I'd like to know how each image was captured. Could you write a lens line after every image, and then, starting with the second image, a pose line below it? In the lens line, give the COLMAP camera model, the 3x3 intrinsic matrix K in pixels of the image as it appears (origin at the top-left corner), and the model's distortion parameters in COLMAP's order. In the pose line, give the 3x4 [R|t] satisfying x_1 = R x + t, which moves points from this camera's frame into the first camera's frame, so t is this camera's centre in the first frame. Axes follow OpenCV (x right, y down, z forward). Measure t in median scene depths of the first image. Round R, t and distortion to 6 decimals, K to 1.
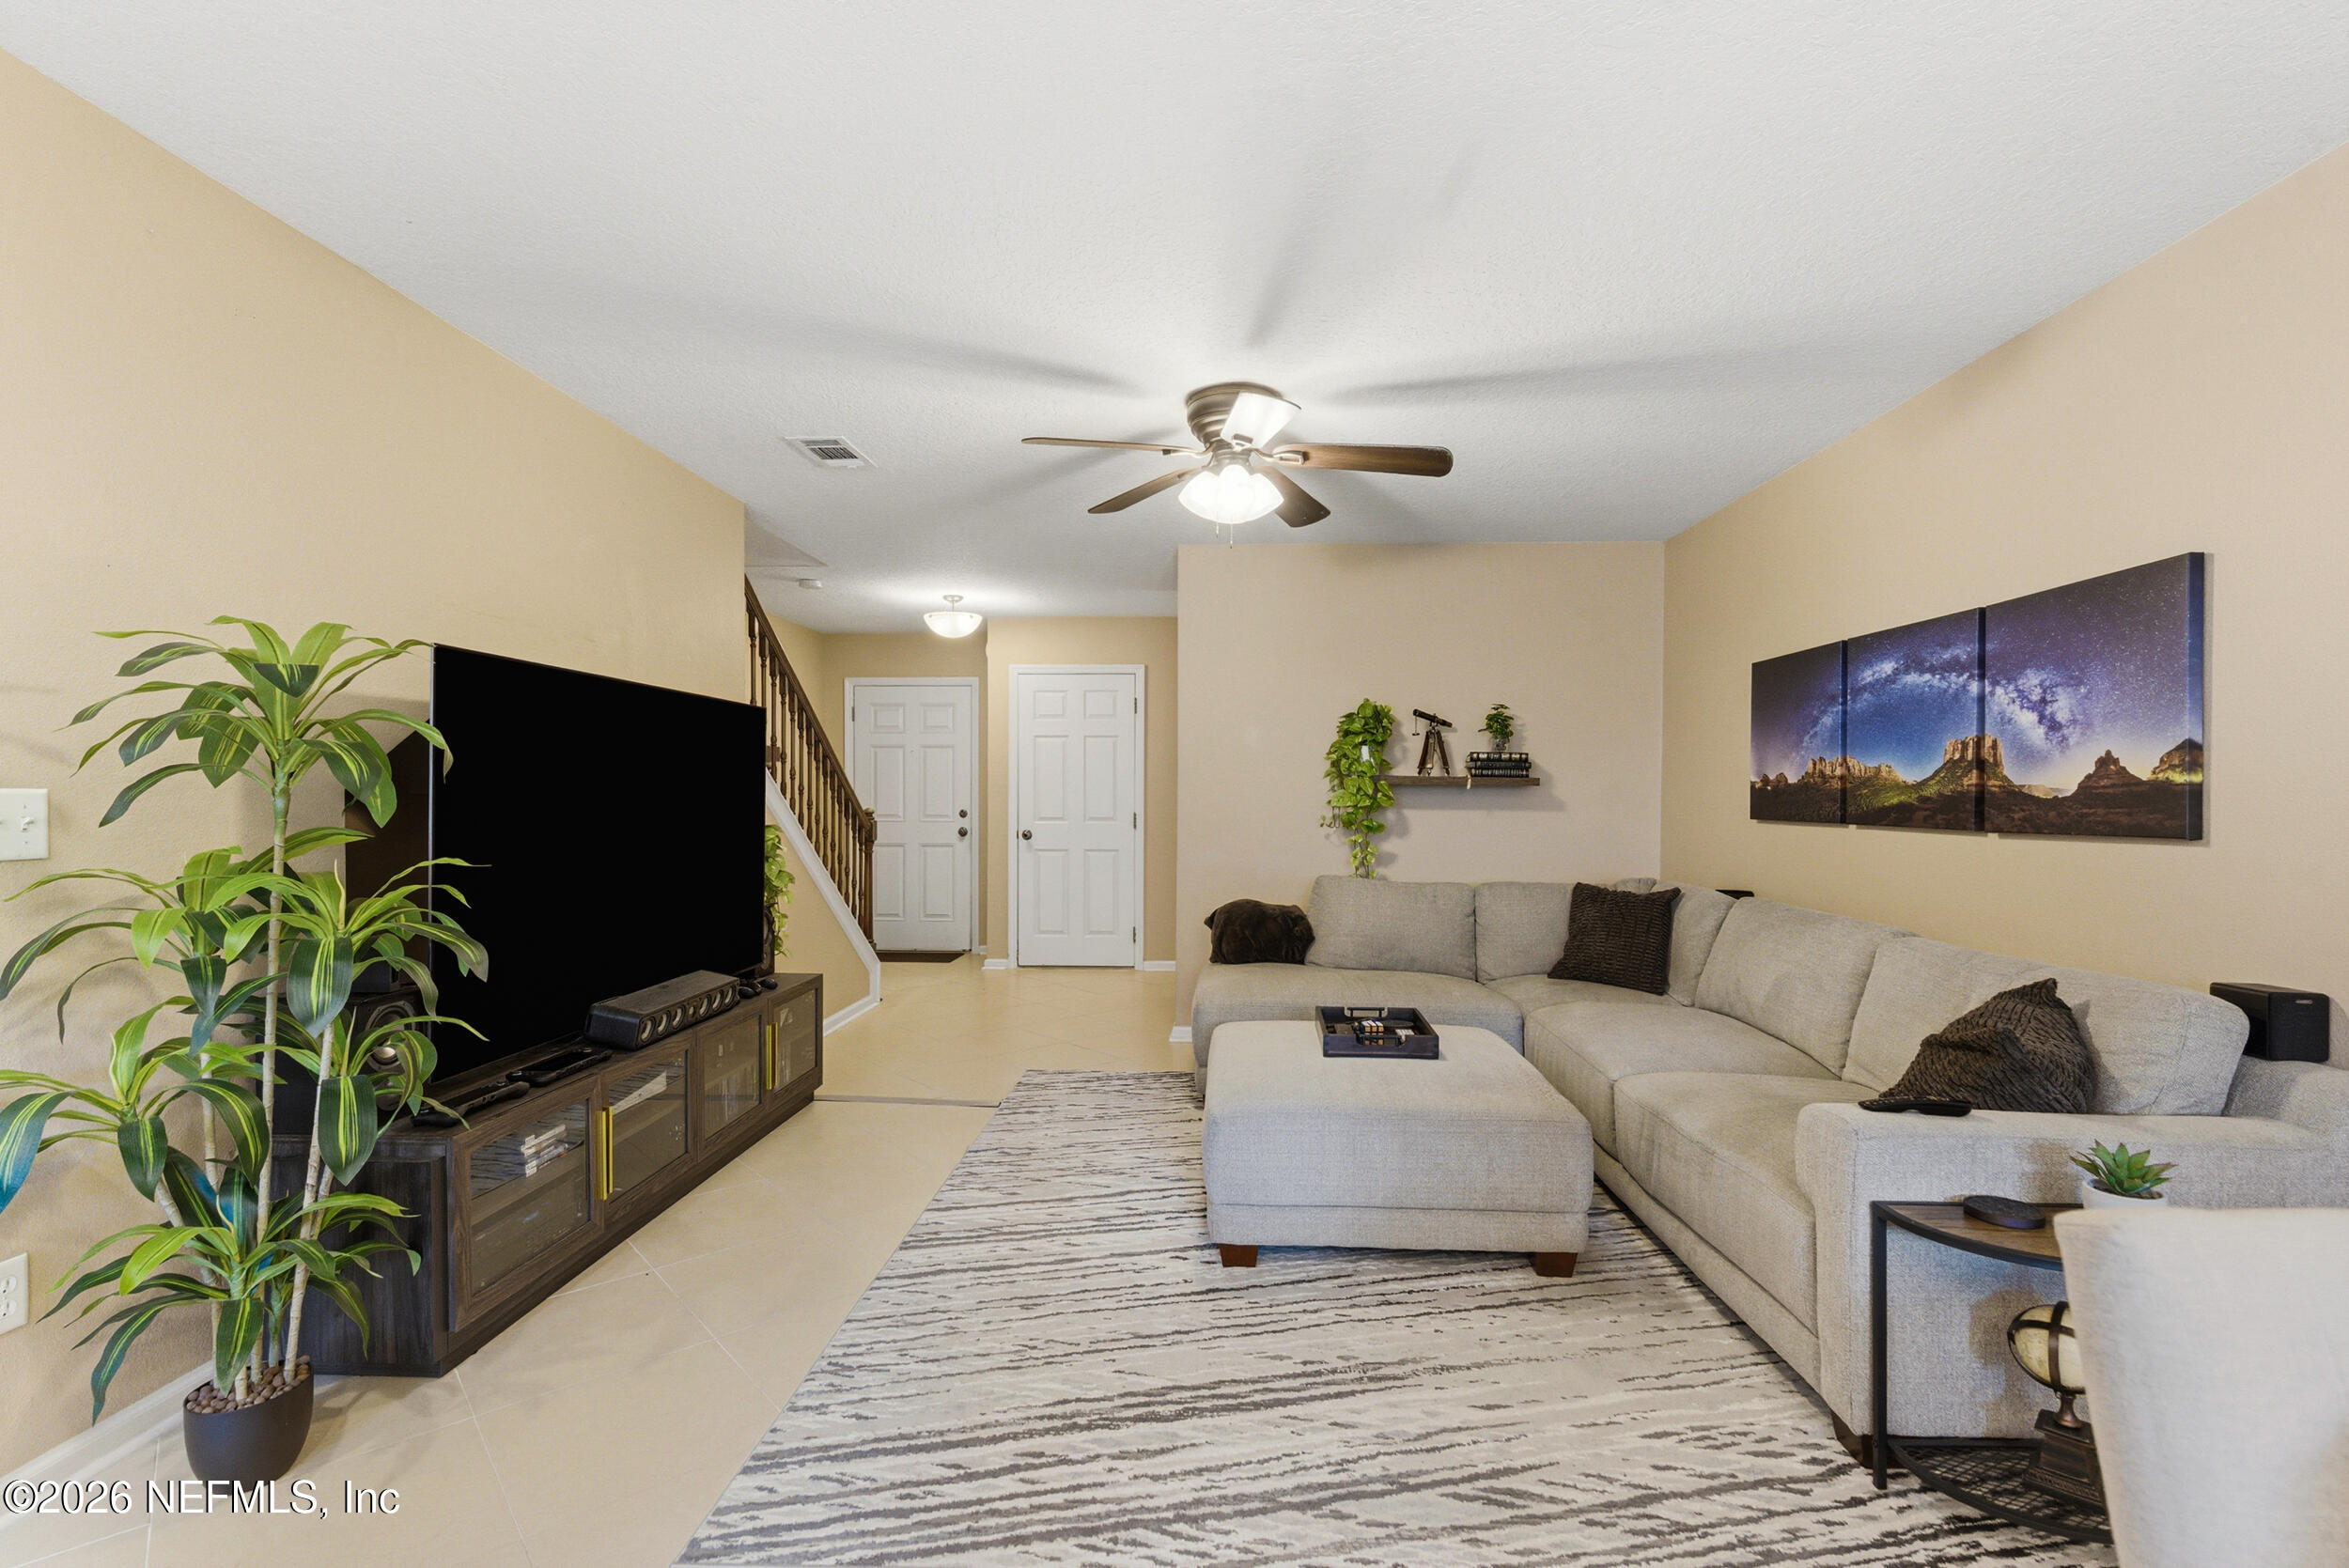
lens RADIAL K [[1072.3, 0, 1170.2], [0, 1072.3, 811.8], [0, 0, 1]] dist [0.001027, 0.000446]
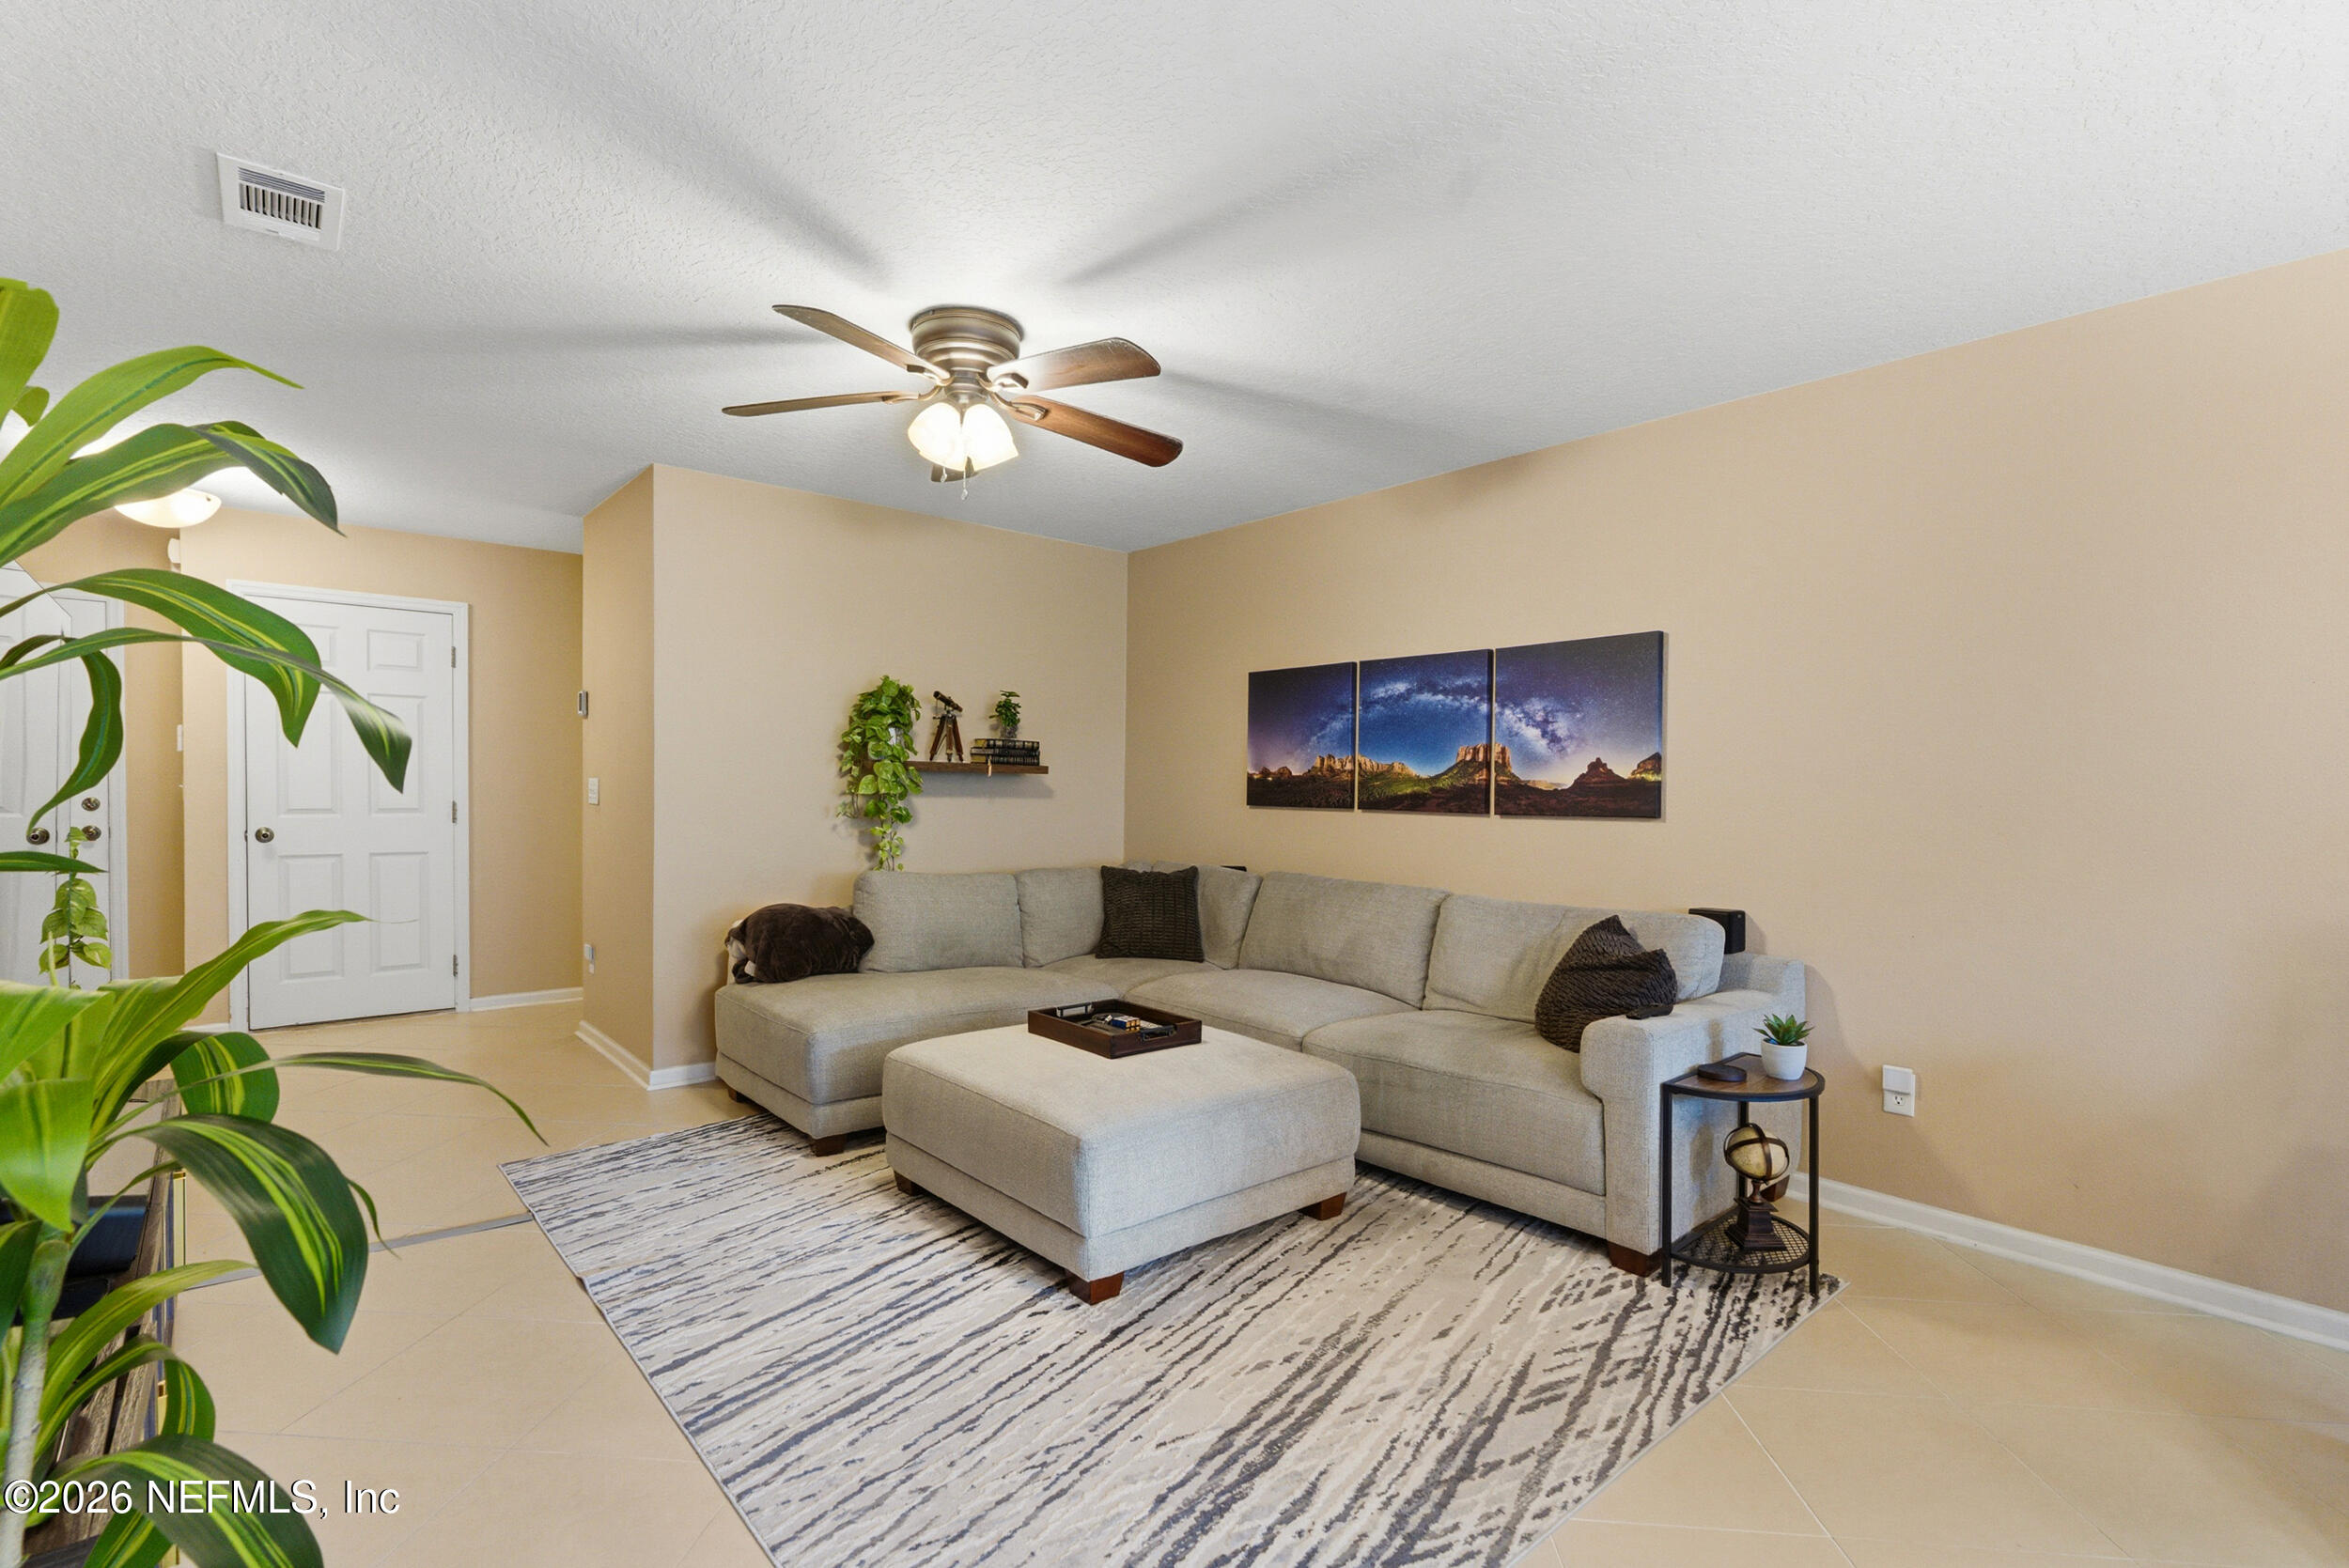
lens RADIAL K [[1091.8, 0, 1179.0], [0, 1091.8, 820.6], [0, 0, 1]] dist [0.001635, 0.000204]
pose [[0.723474, -0.016655, 0.690151, -0.473608], [0.001372, 0.999742, 0.022688, -0.005174], [-0.690350, -0.015467, 0.723310, 0.260109]]
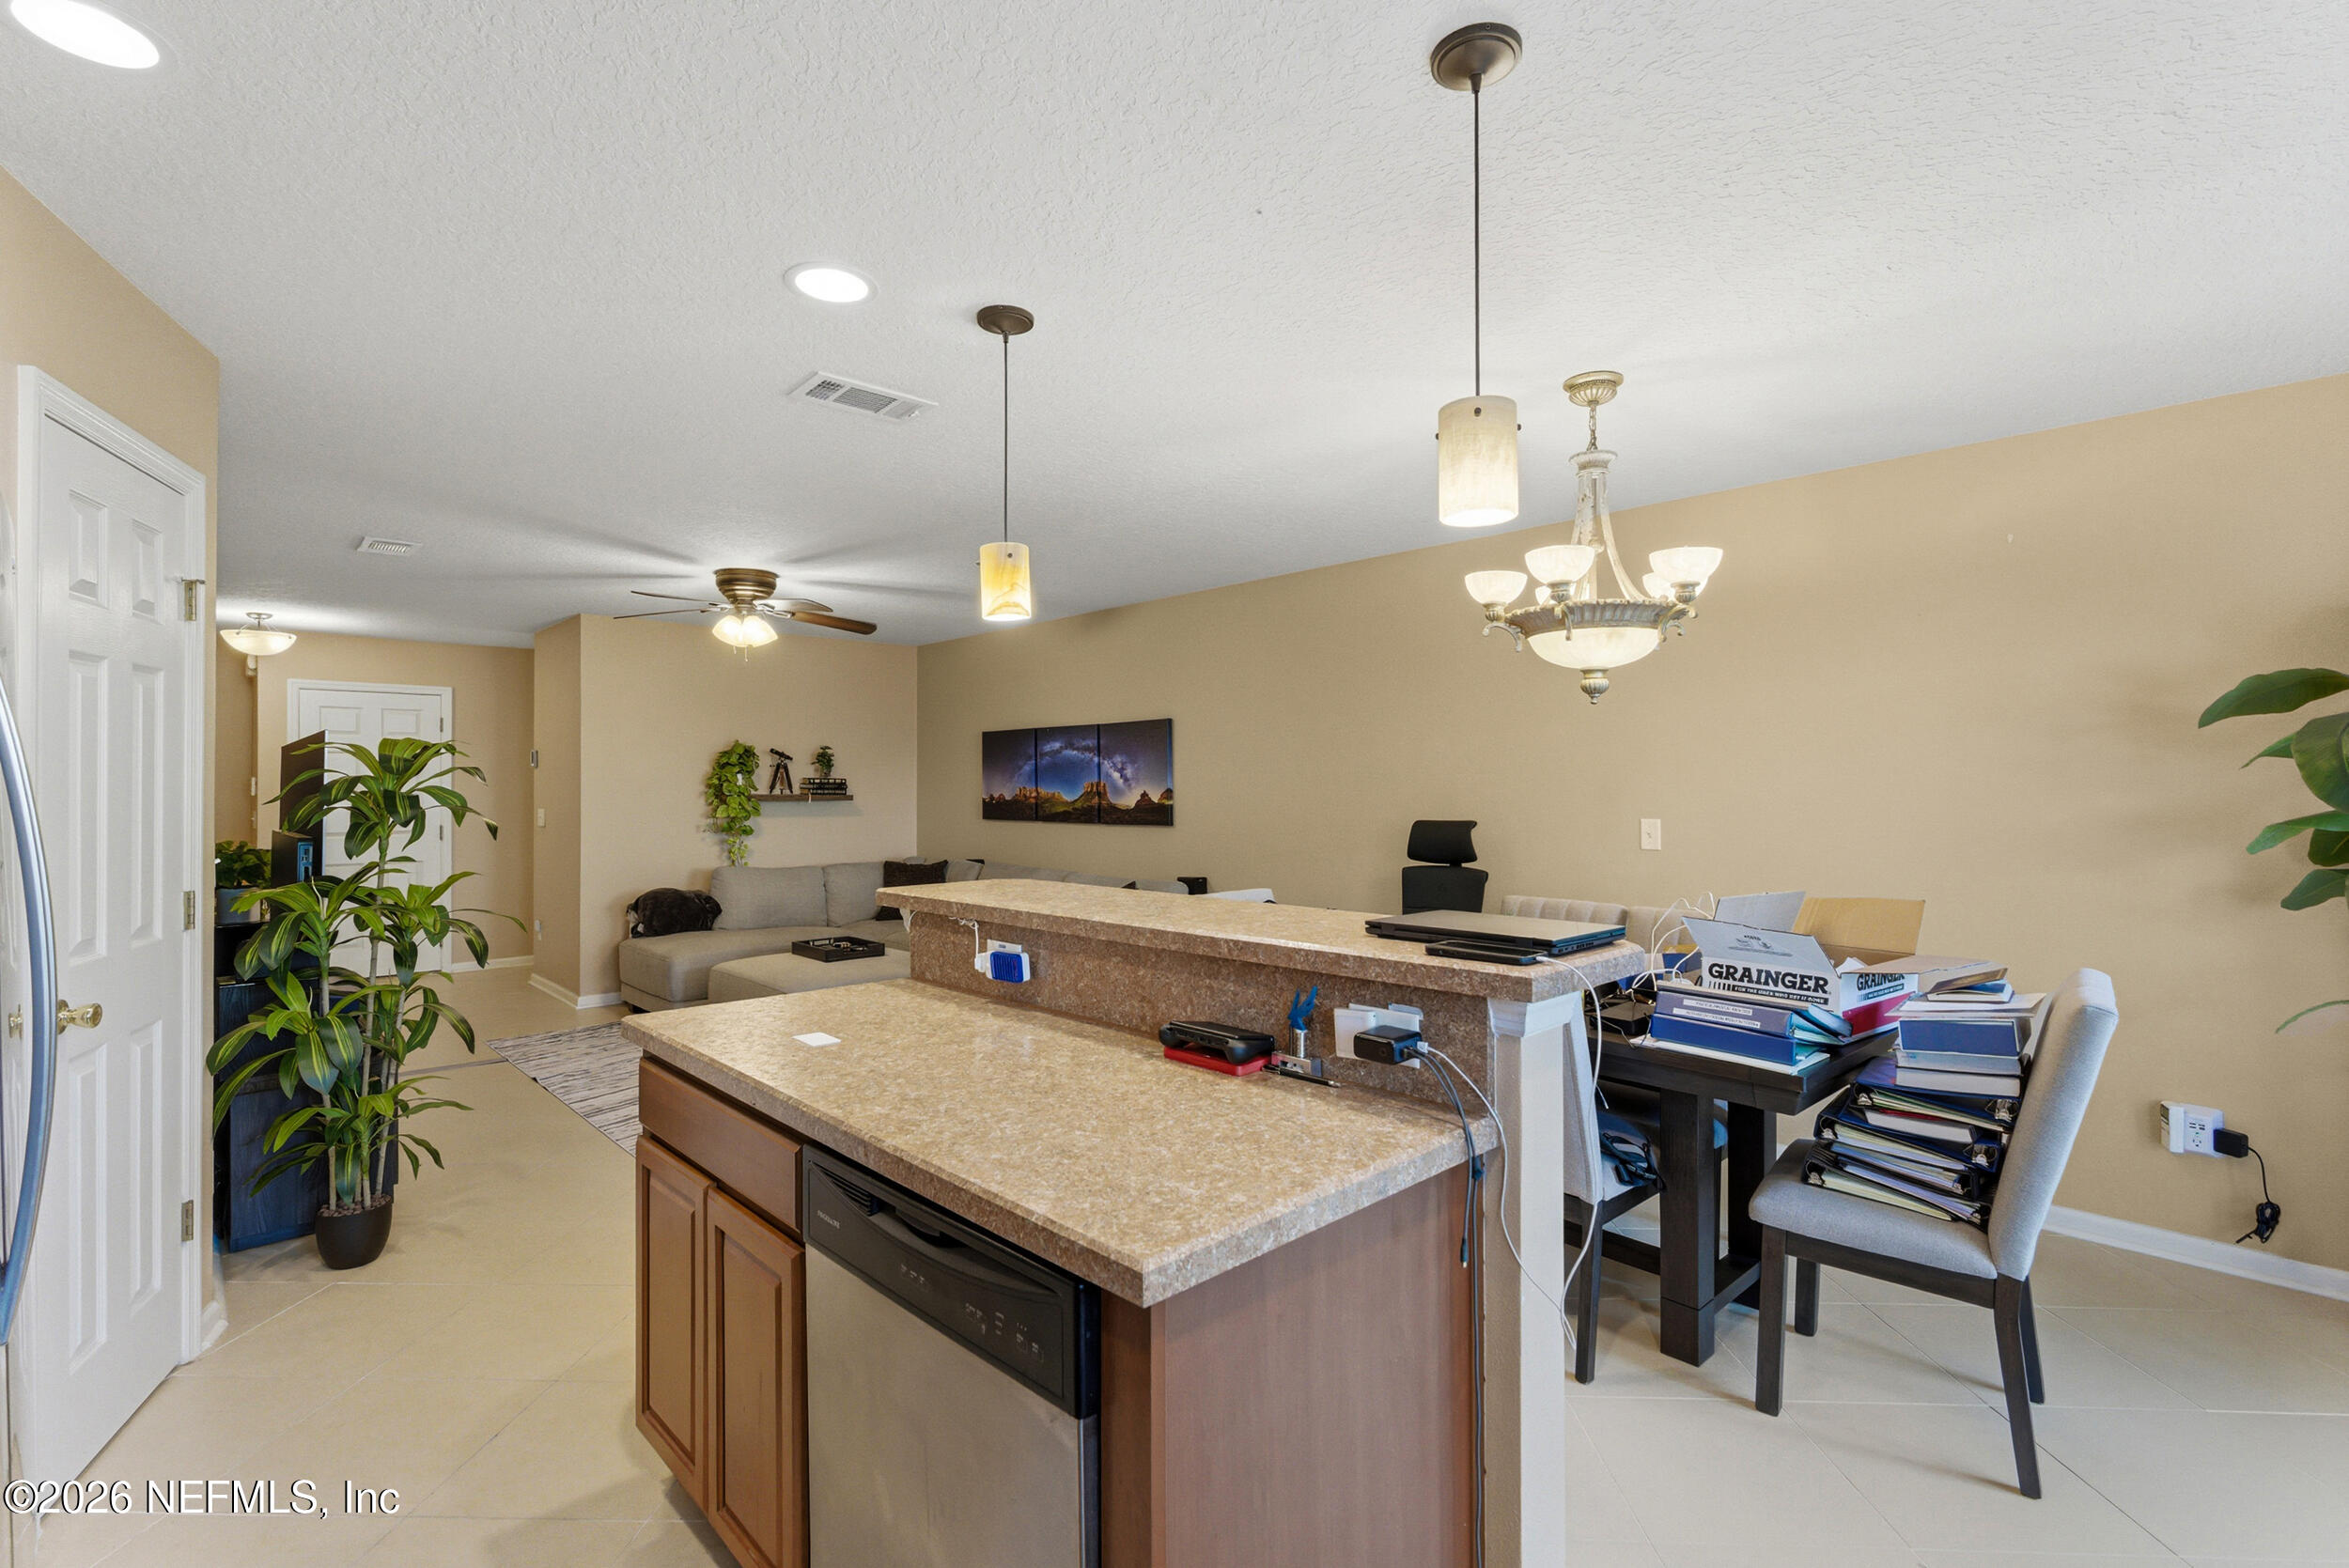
lens RADIAL K [[1061.4, 0, 1174.5], [0, 1061.4, 784.0], [0, 0, 1]] dist [-0.001026, 0.000057]
pose [[0.689931, -0.005963, 0.723851, -0.722551], [0.019079, 0.999768, -0.009949, -0.038694], [-0.723624, 0.020675, 0.689885, -0.629807]]
